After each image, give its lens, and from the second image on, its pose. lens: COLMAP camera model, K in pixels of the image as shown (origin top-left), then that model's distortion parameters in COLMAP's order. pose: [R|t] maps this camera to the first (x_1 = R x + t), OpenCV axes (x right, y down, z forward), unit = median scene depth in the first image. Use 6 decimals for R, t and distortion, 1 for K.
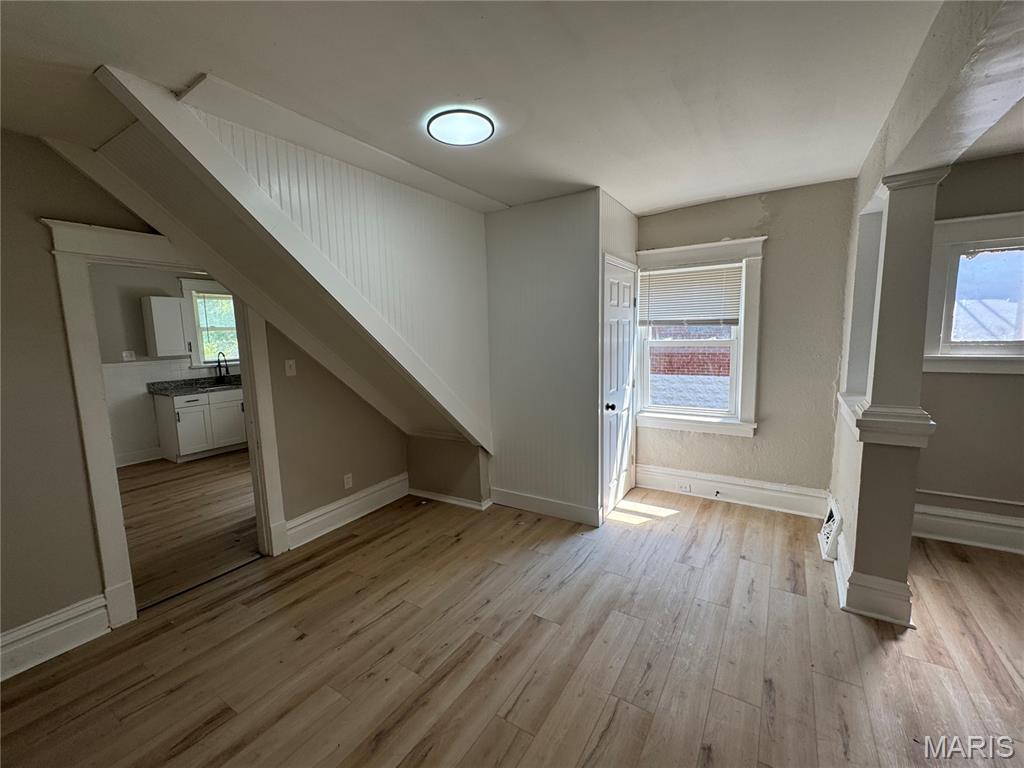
lens RADIAL K [[427.1, 0, 511.6], [0, 427.1, 383.0], [0, 0, 1]] dist [-0.000836, -0.000234]
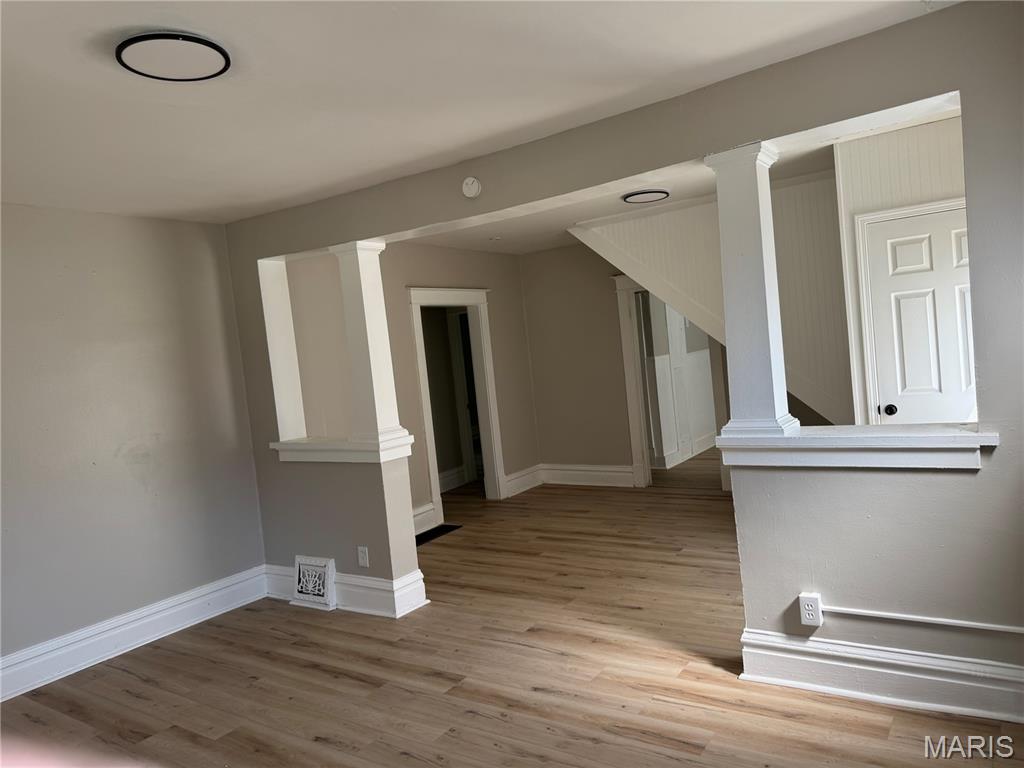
lens RADIAL K [[719.5, 0, 507.6], [0, 719.5, 387.1], [0, 0, 1]] dist [0.167282, -0.304173]
pose [[-0.032526, 0.082469, -0.996063, 1.559847], [-0.017578, 0.996389, 0.083070, -0.081132], [0.999316, 0.020211, -0.030959, 0.371214]]
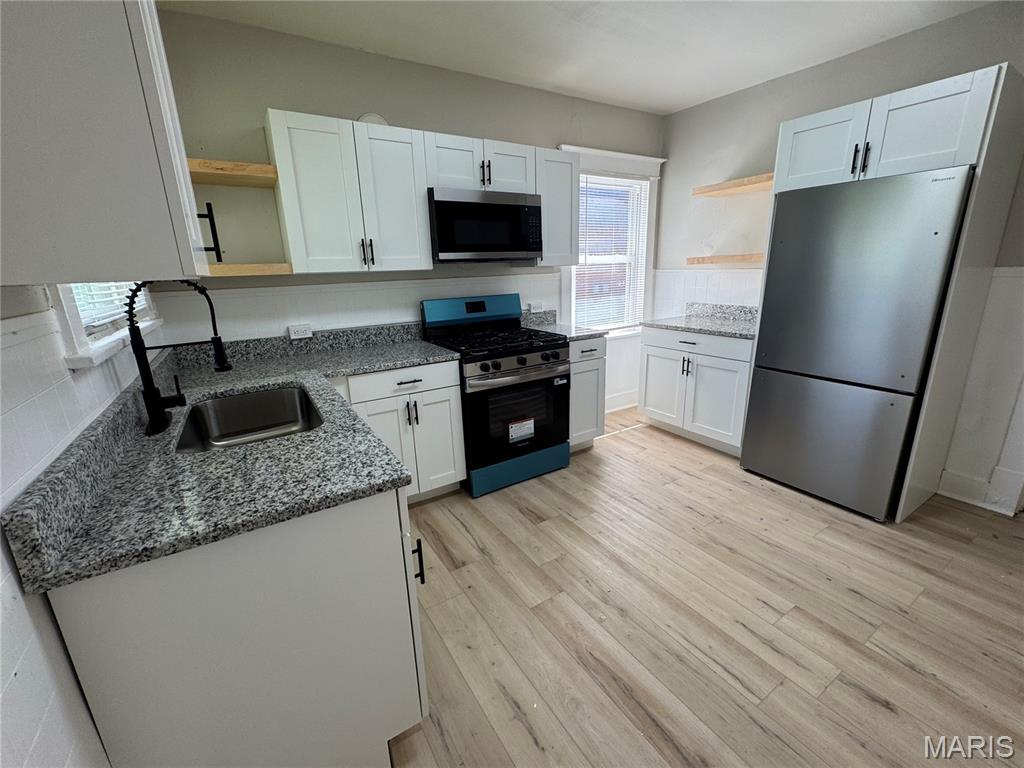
lens RADIAL K [[427.1, 0, 511.6], [0, 427.1, 383.0], [0, 0, 1]] dist [-0.000836, -0.000234]
pose [[0.429010, -0.226723, 0.874384, -1.476591], [0.131465, 0.973353, 0.187883, -0.067143], [-0.893682, 0.034347, 0.447384, 1.369021]]
